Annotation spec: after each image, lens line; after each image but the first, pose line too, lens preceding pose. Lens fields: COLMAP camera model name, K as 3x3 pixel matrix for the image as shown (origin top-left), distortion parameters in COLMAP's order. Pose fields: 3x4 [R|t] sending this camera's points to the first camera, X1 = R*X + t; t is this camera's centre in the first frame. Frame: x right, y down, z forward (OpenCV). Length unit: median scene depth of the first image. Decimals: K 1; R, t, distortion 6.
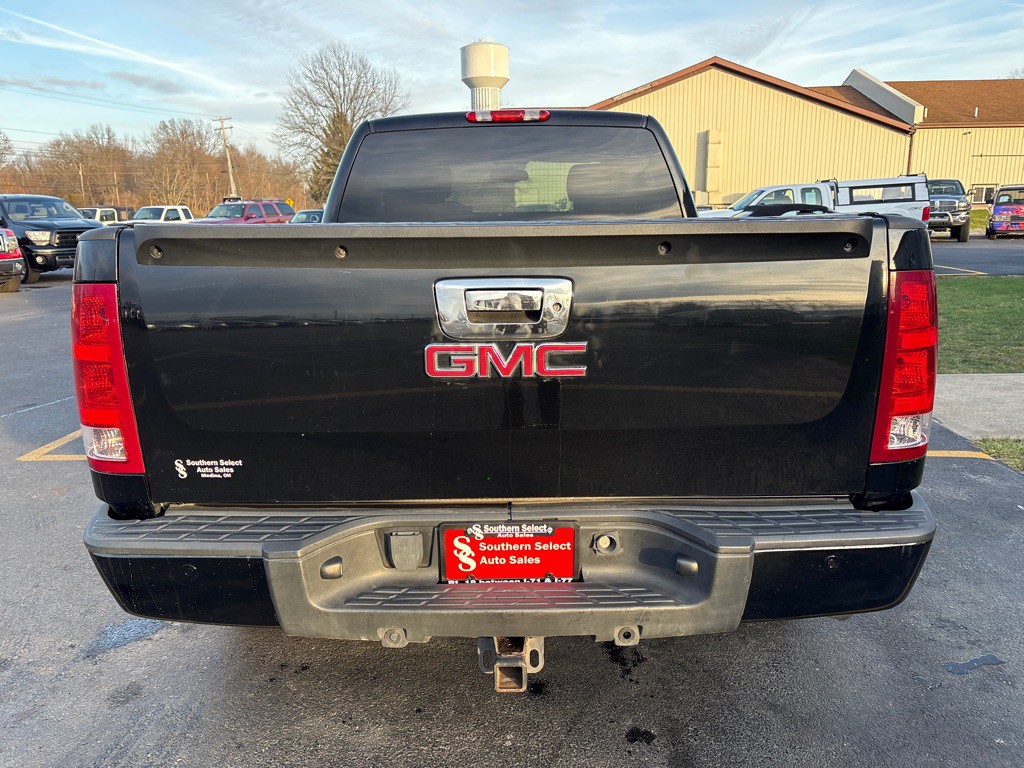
lens RADIAL K [[772.6, 0, 514.5], [0, 772.6, 390.0], [0, 0, 1]] dist [0.042196, -0.044850]
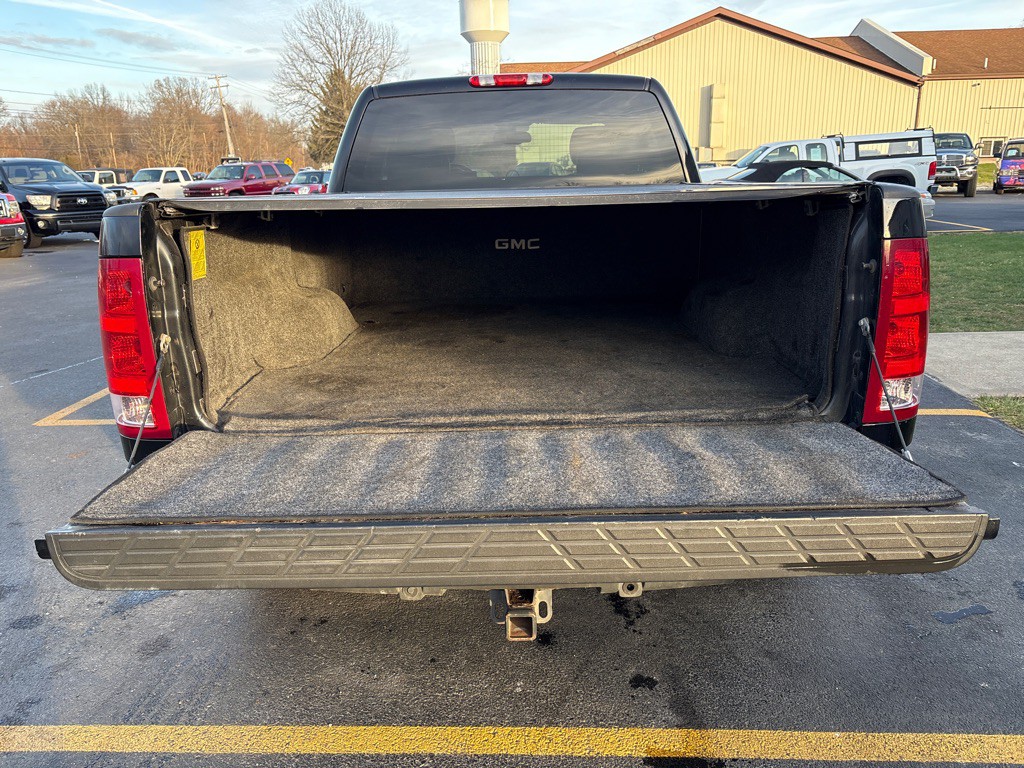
lens RADIAL K [[772.6, 0, 513.6], [0, 772.6, 387.9], [0, 0, 1]] dist [0.042196, -0.044850]
pose [[0.999957, -0.007936, -0.004800, -0.002134], [0.008158, 0.998805, 0.048187, -0.002335], [0.004412, -0.048224, 0.998827, -0.012594]]
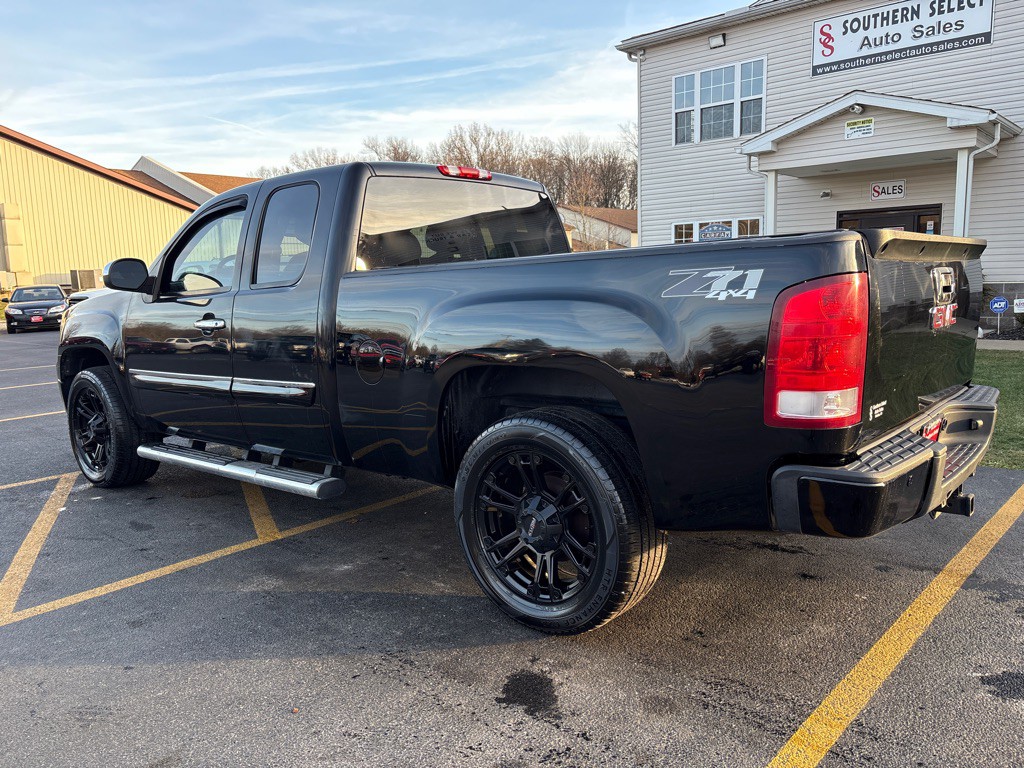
lens RADIAL K [[772.6, 0, 517.2], [0, 772.6, 379.6], [0, 0, 1]] dist [0.042196, -0.044850]
pose [[0.640444, -0.104709, 0.760833, -0.495683], [0.192233, 0.980983, -0.026808, -0.010570], [-0.743558, 0.163426, 0.648393, 0.156253]]
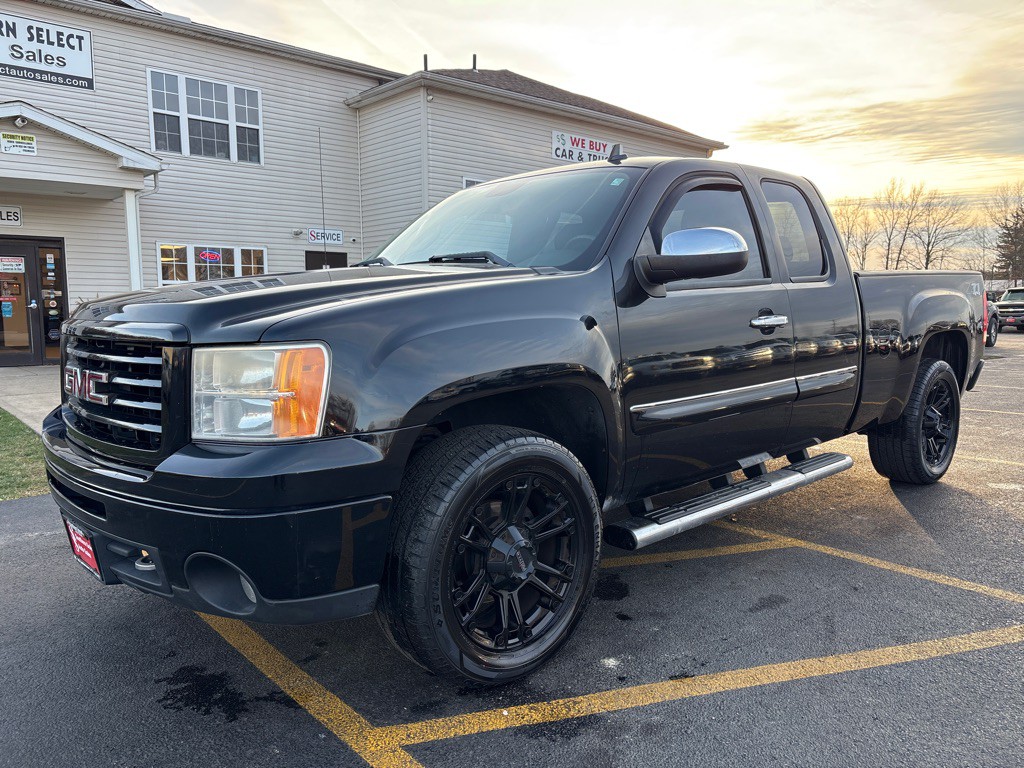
lens RADIAL K [[772.6, 0, 513.8], [0, 772.6, 380.7], [0, 0, 1]] dist [0.042196, -0.044850]
pose [[-0.684184, -0.053835, 0.727320, -0.395979], [0.180630, 0.953692, 0.240508, -0.437045], [-0.706587, 0.295928, -0.642776, 2.134760]]
